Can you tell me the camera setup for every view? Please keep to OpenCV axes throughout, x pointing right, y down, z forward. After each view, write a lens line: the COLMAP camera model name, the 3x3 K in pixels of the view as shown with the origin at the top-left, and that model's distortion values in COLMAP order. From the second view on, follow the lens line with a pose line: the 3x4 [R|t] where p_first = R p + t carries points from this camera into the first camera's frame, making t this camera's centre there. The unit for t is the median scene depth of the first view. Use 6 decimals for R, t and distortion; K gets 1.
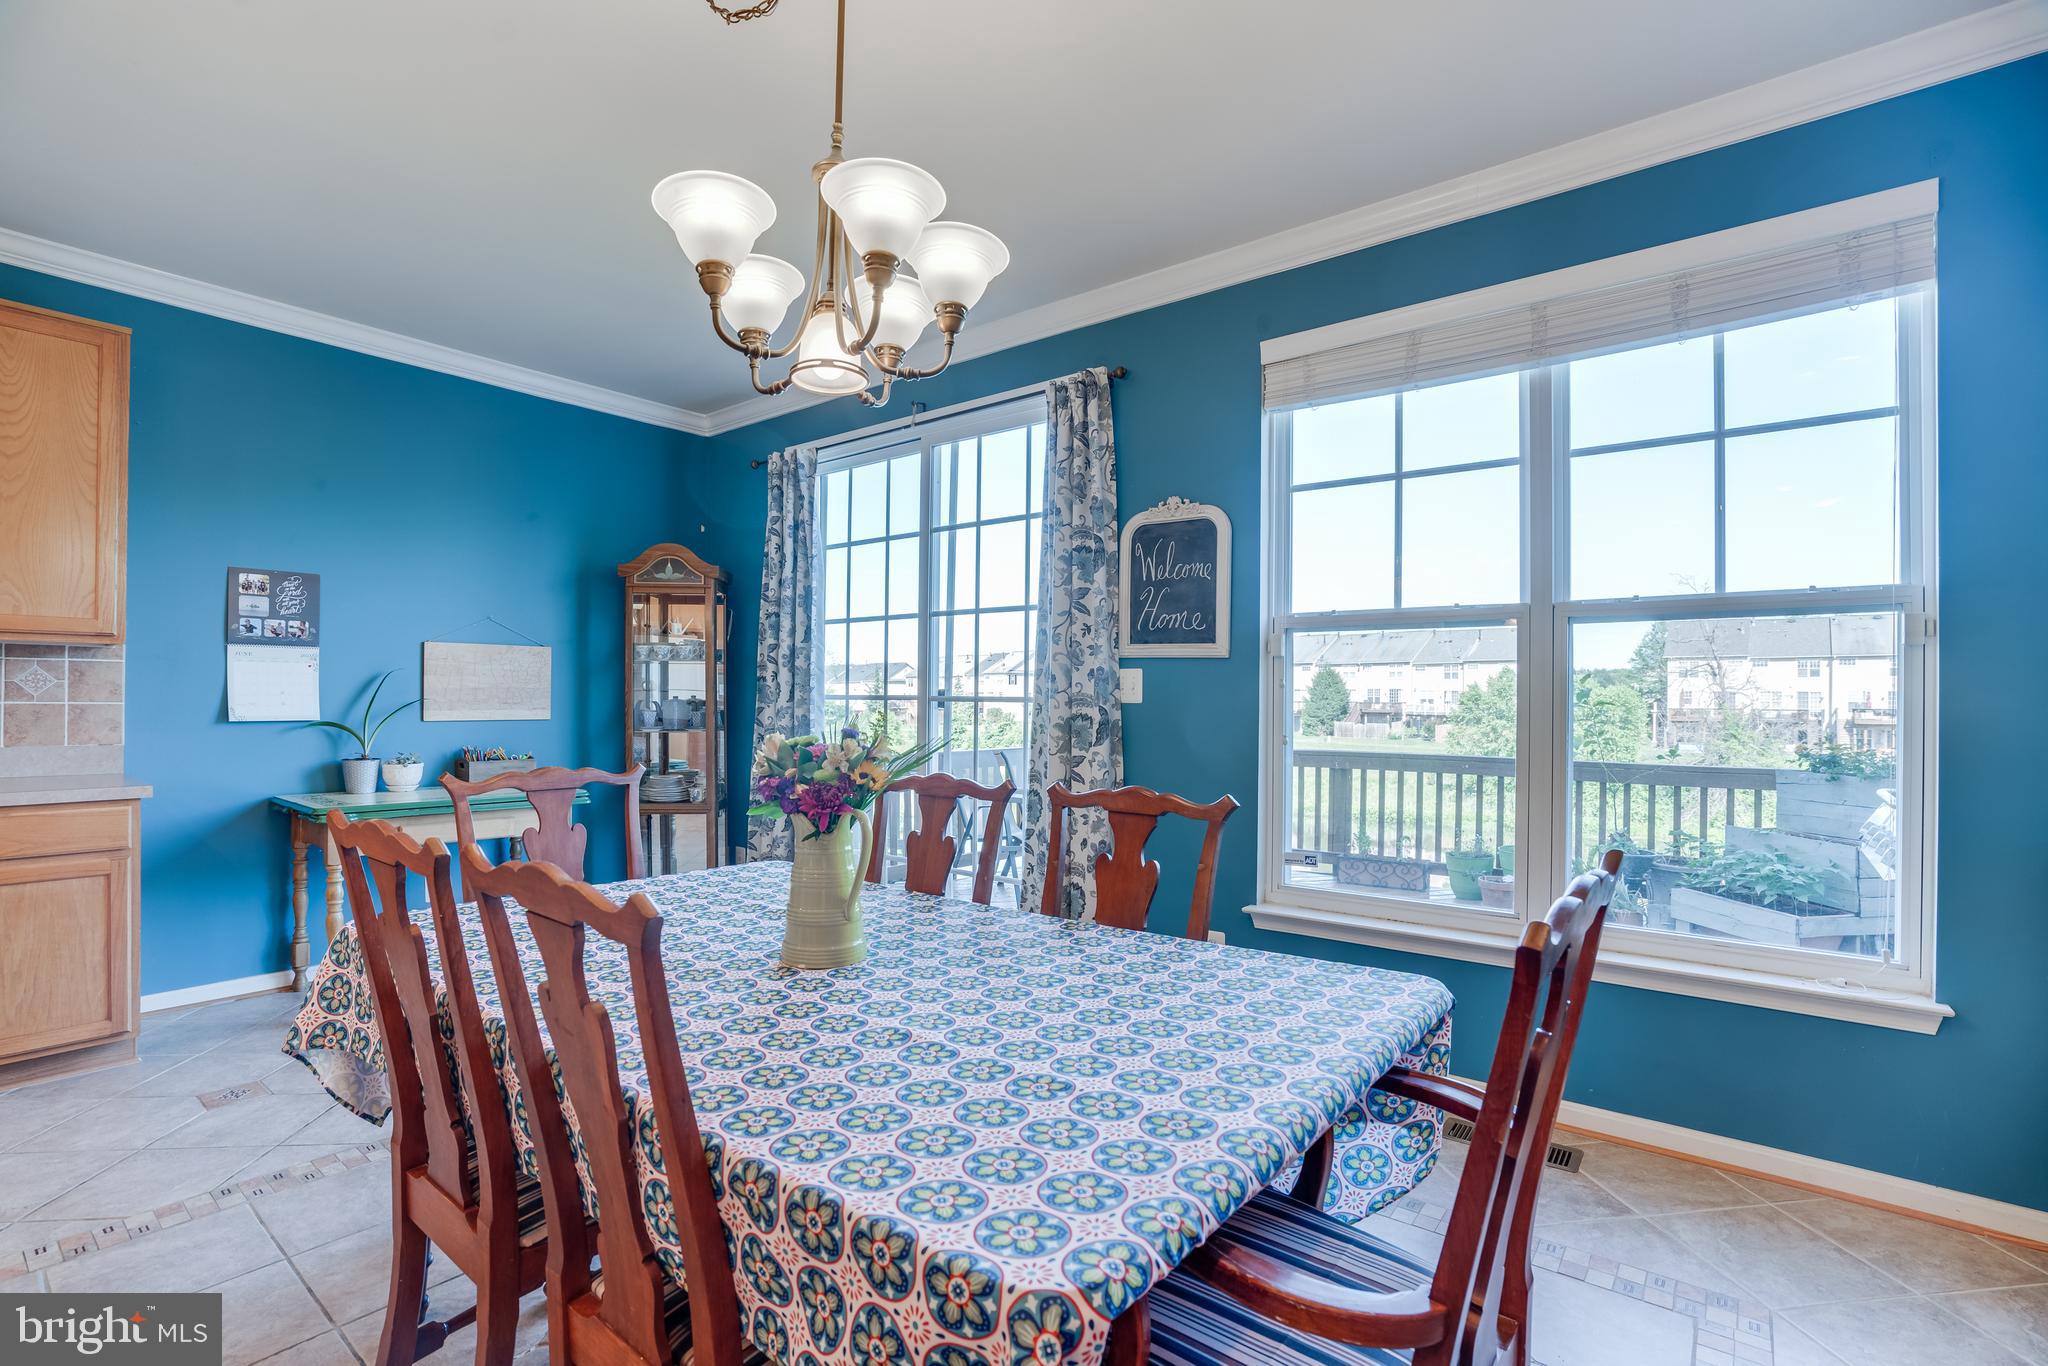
lens RADIAL K [[944.8, 0, 1026.3], [0, 944.8, 695.8], [0, 0, 1]] dist [-0.053476, 0.019367]
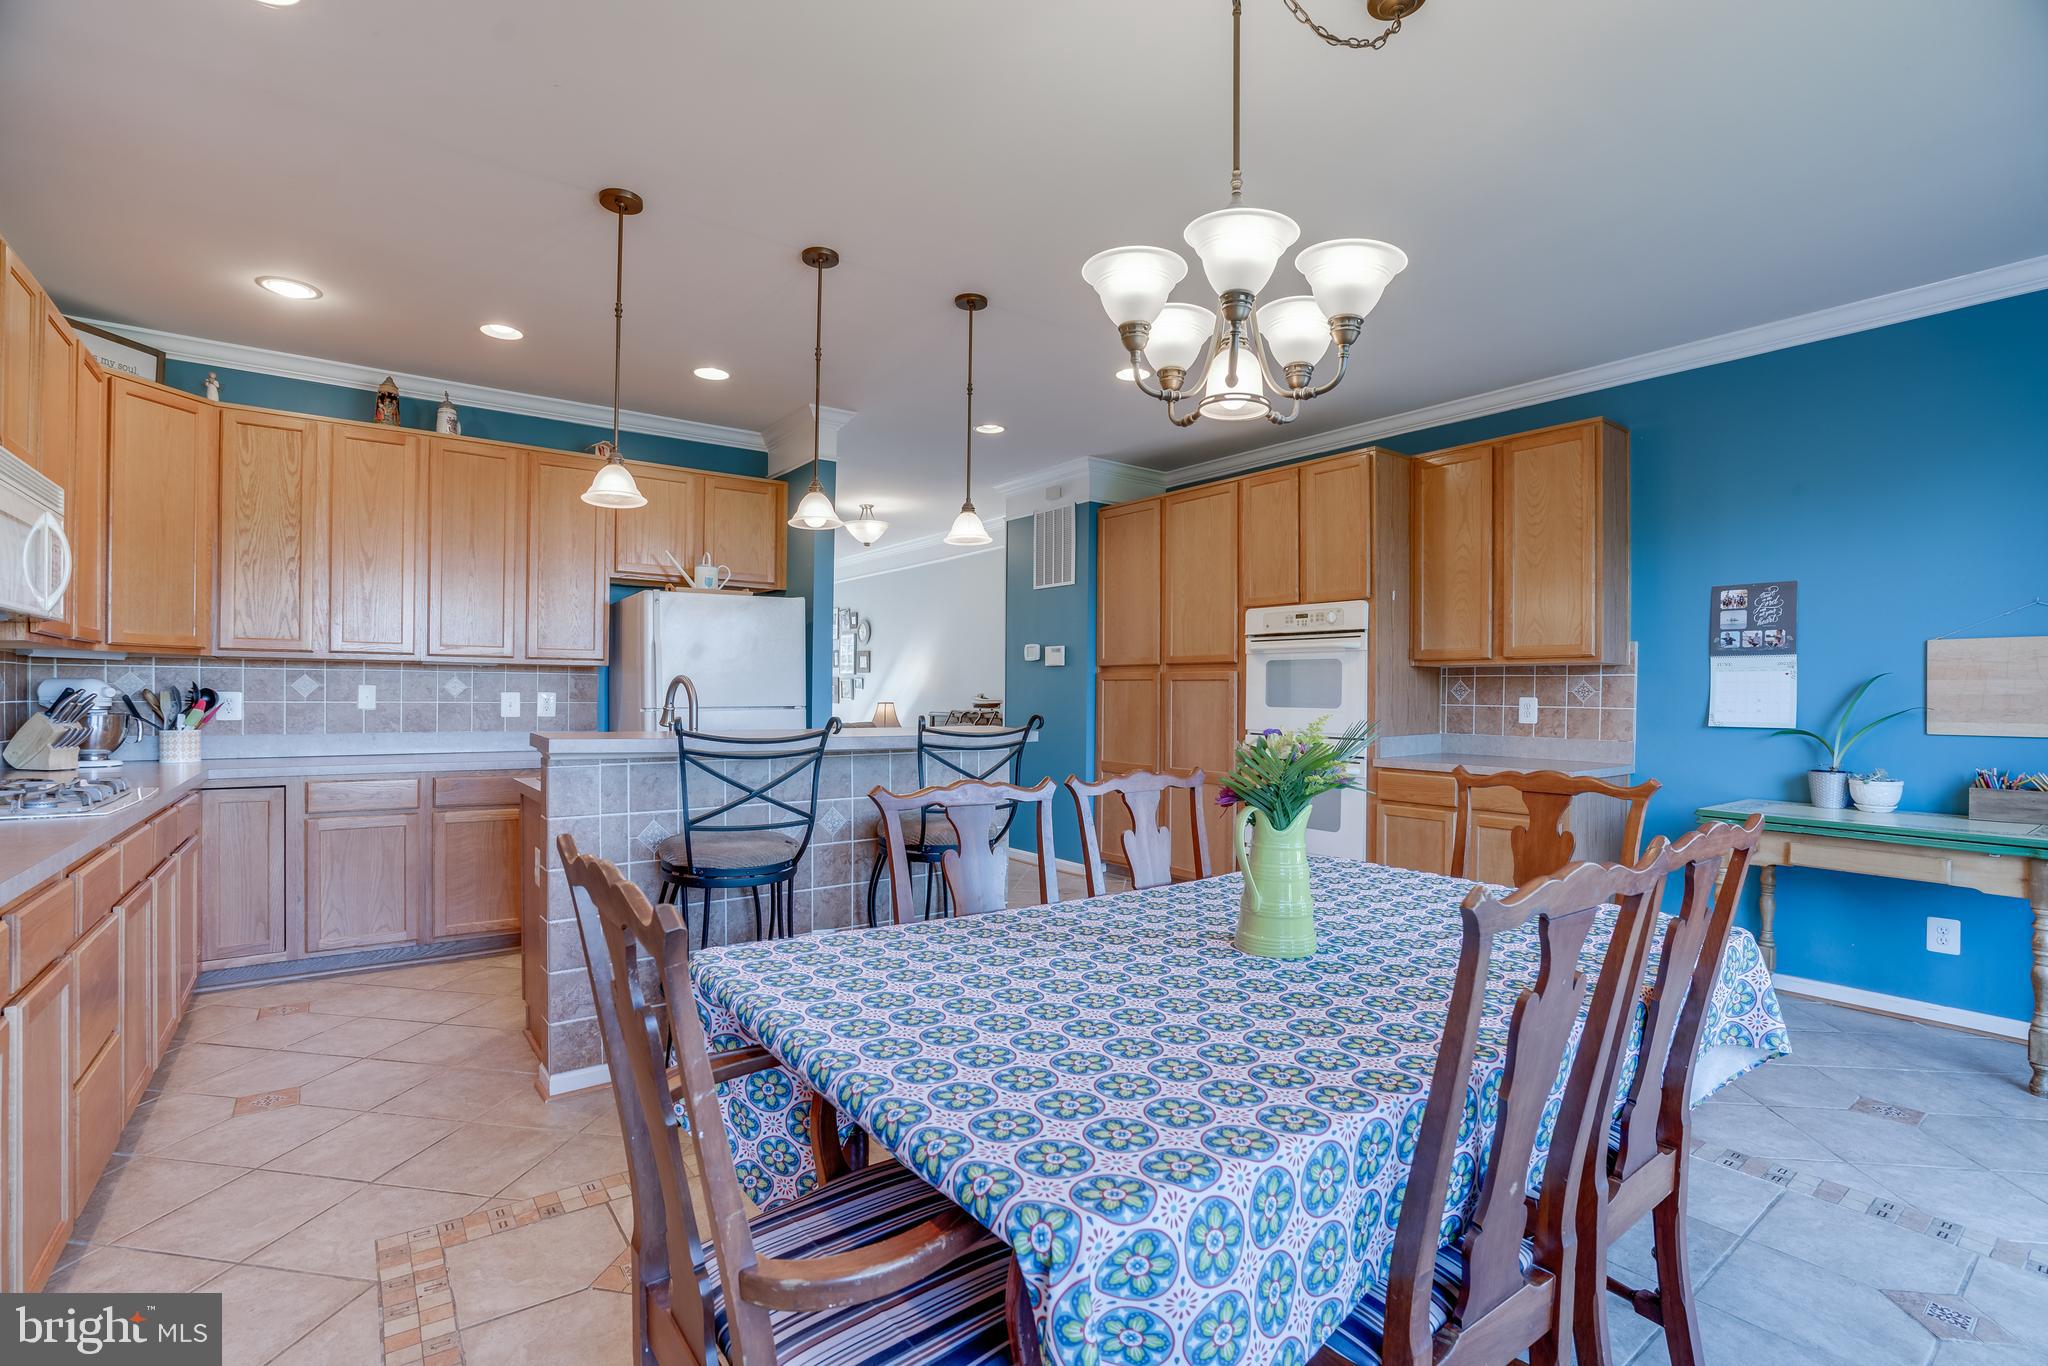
lens RADIAL K [[944.8, 0, 1026.5], [0, 944.8, 691.1], [0, 0, 1]] dist [-0.053476, 0.019367]
pose [[-0.263901, -0.012954, -0.964463, 0.419232], [-0.007805, 0.999906, -0.011294, 0.004258], [0.964518, 0.004547, -0.263977, 0.490433]]
